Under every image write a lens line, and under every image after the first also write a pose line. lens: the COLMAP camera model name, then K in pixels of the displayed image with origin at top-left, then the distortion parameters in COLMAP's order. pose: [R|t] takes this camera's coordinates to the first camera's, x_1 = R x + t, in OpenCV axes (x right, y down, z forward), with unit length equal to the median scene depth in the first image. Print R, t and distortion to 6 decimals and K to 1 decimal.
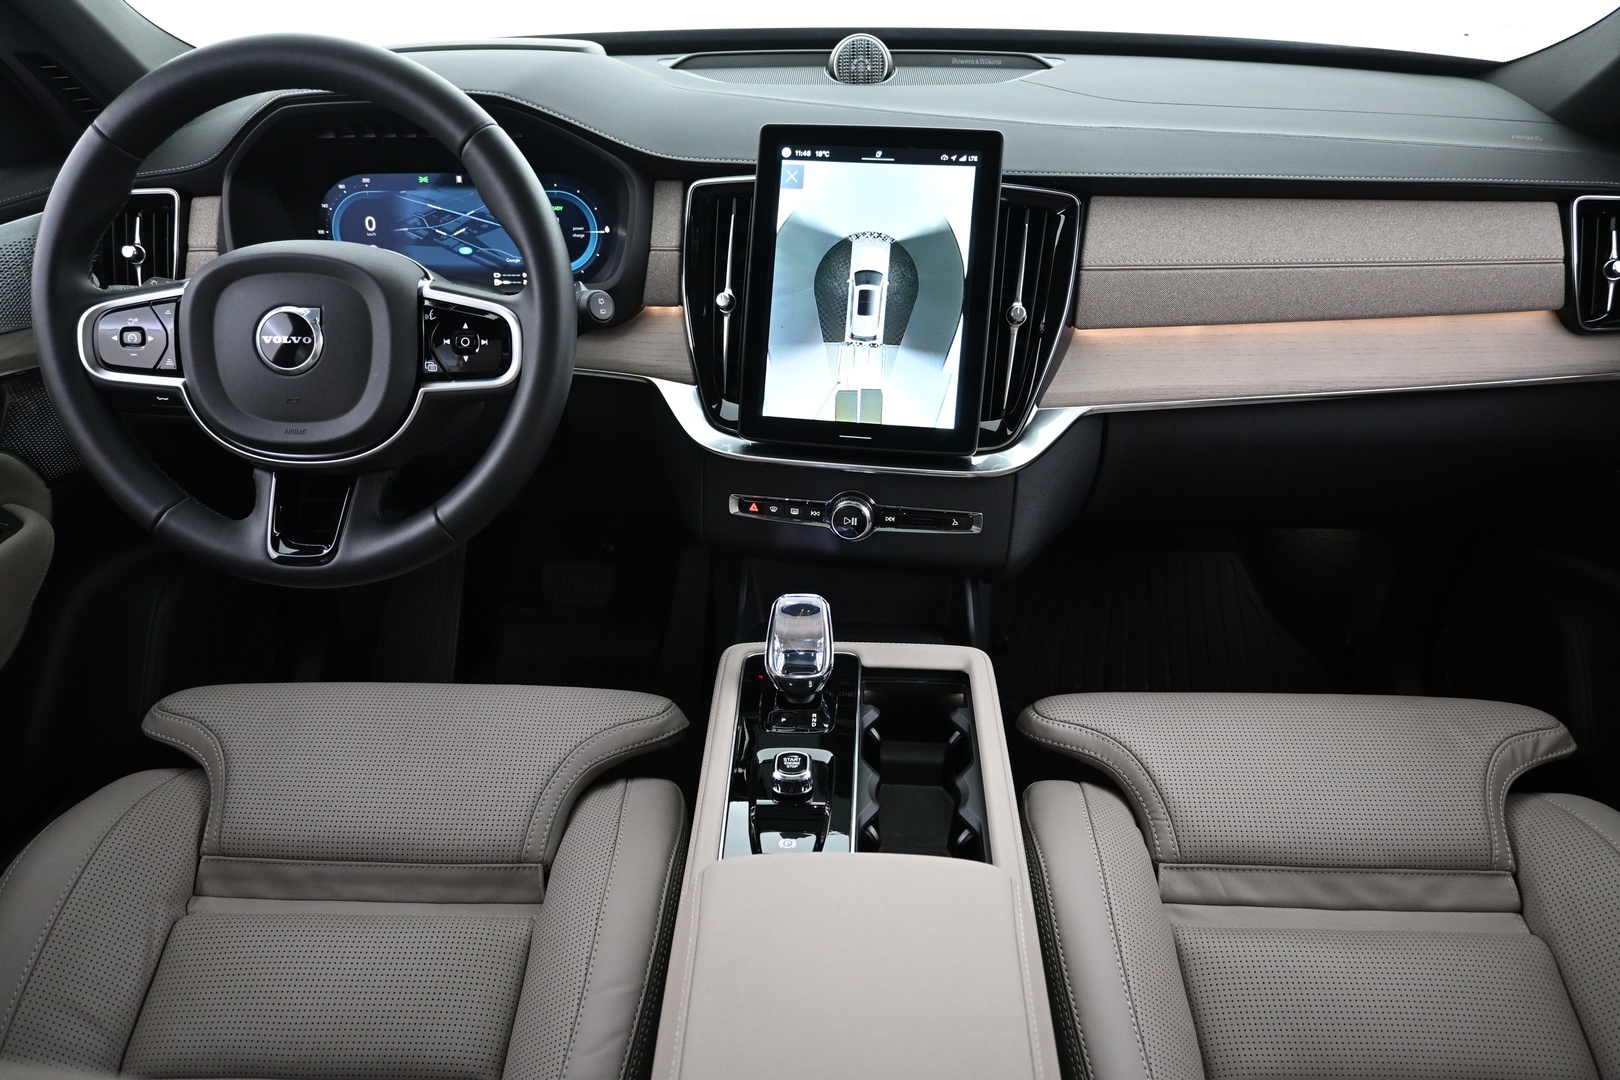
lens RADIAL K [[1169.7, 0, 808.3], [0, 1169.7, 569.2], [0, 0, 1]] dist [0.020887, -0.000256]
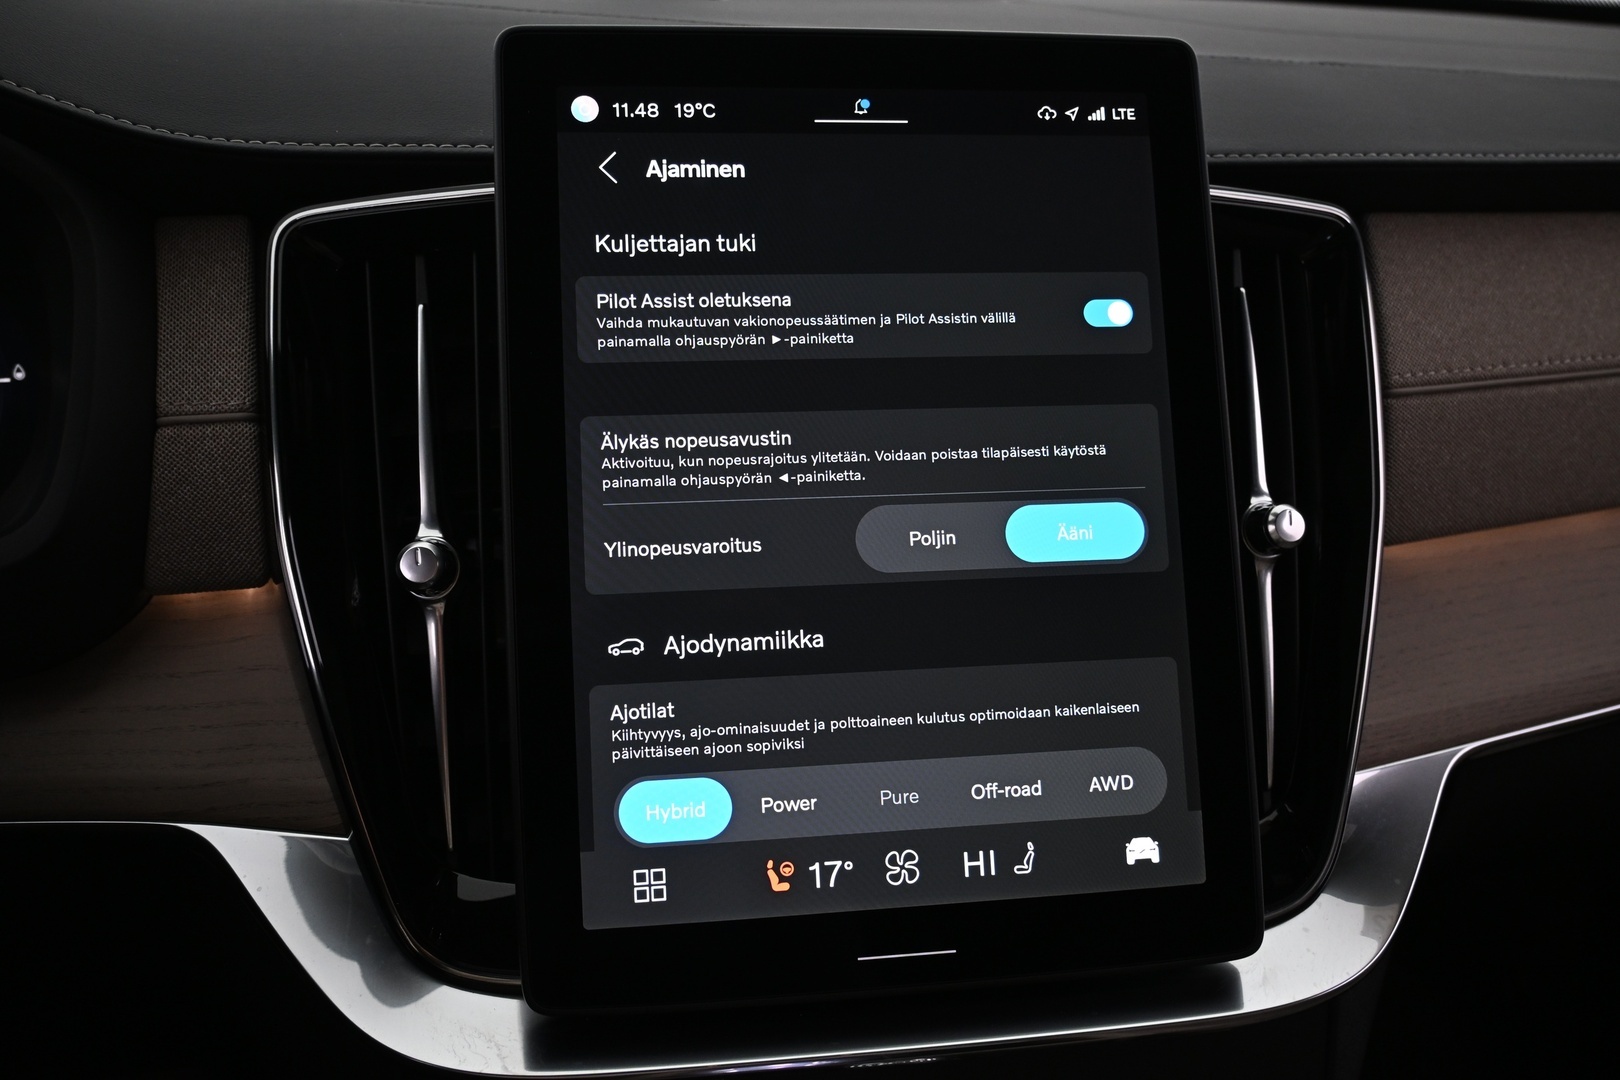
lens RADIAL K [[1357.0, 0, 810.0], [0, 1357.0, 540.0], [0, 0, 1]] dist [0.008097, 0.001560]
pose [[0.957744, -0.096589, 0.270918, -0.067197], [0.131470, 0.984782, -0.113669, -0.174060], [-0.255816, 0.144483, 0.955868, 0.598106]]
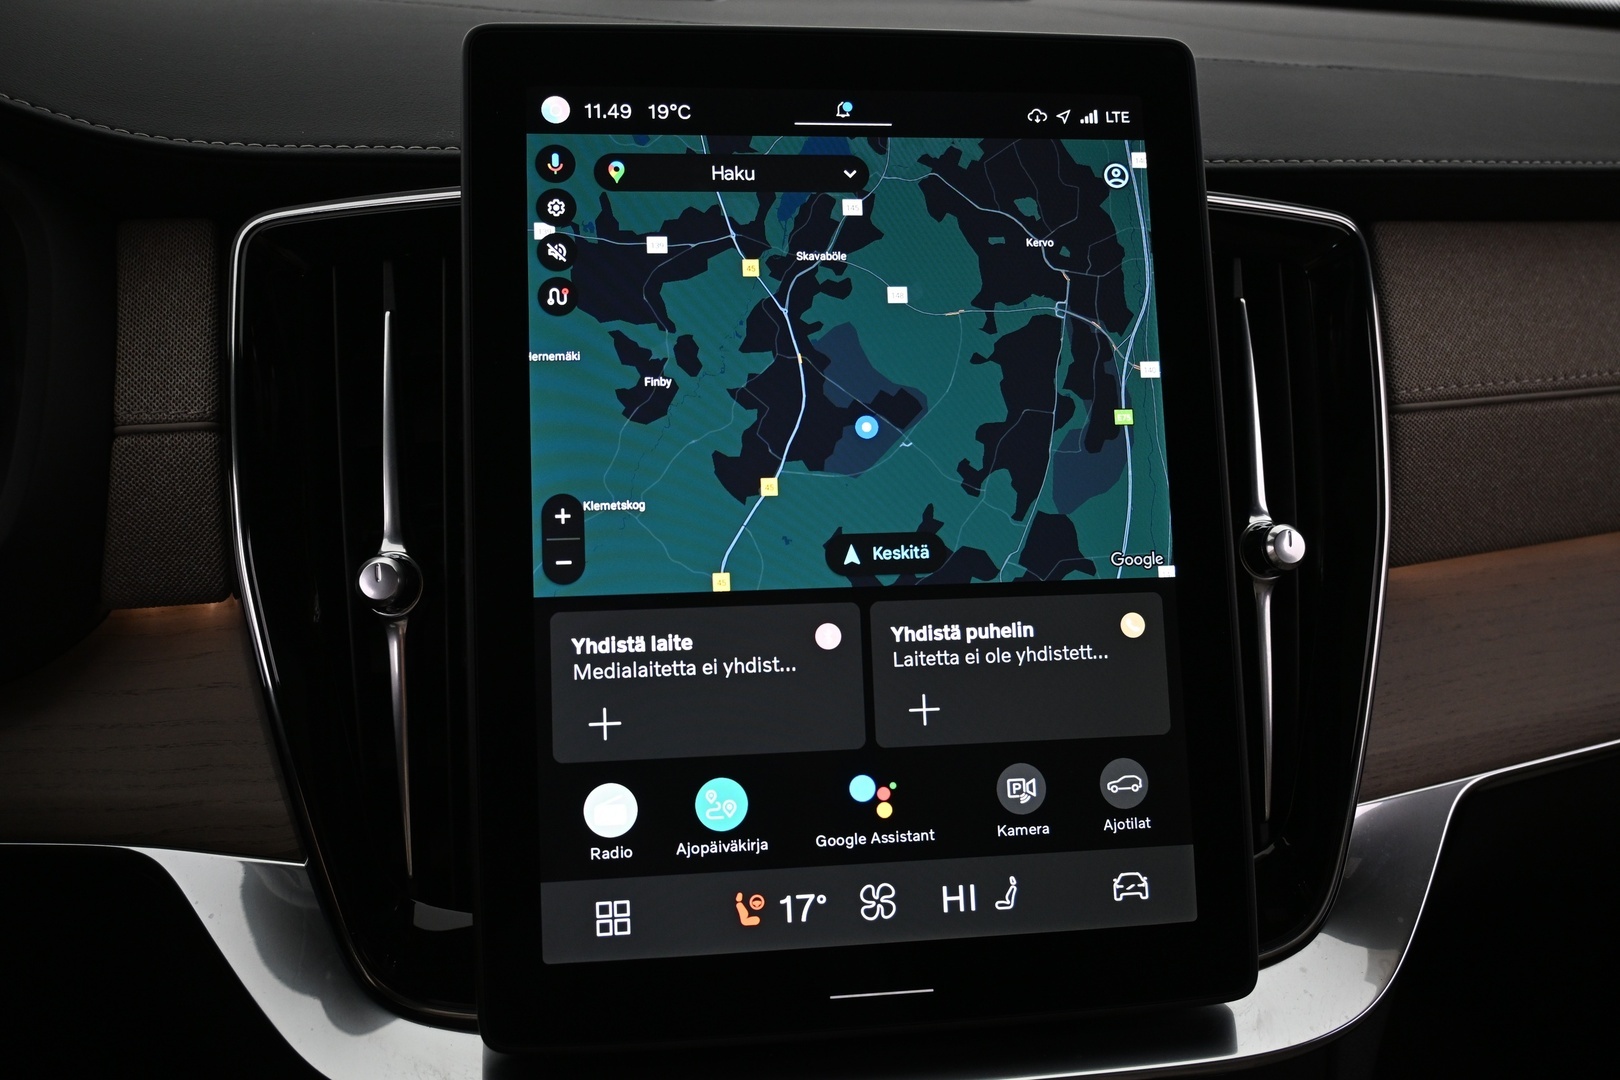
lens RADIAL K [[1357.0, 0, 810.0], [0, 1357.0, 540.0], [0, 0, 1]] dist [0.008097, 0.001560]
pose [[0.962151, -0.087847, 0.257969, -0.052691], [0.122347, 0.985101, -0.120858, -0.177007], [-0.243509, 0.147846, 0.958564, 0.608371]]
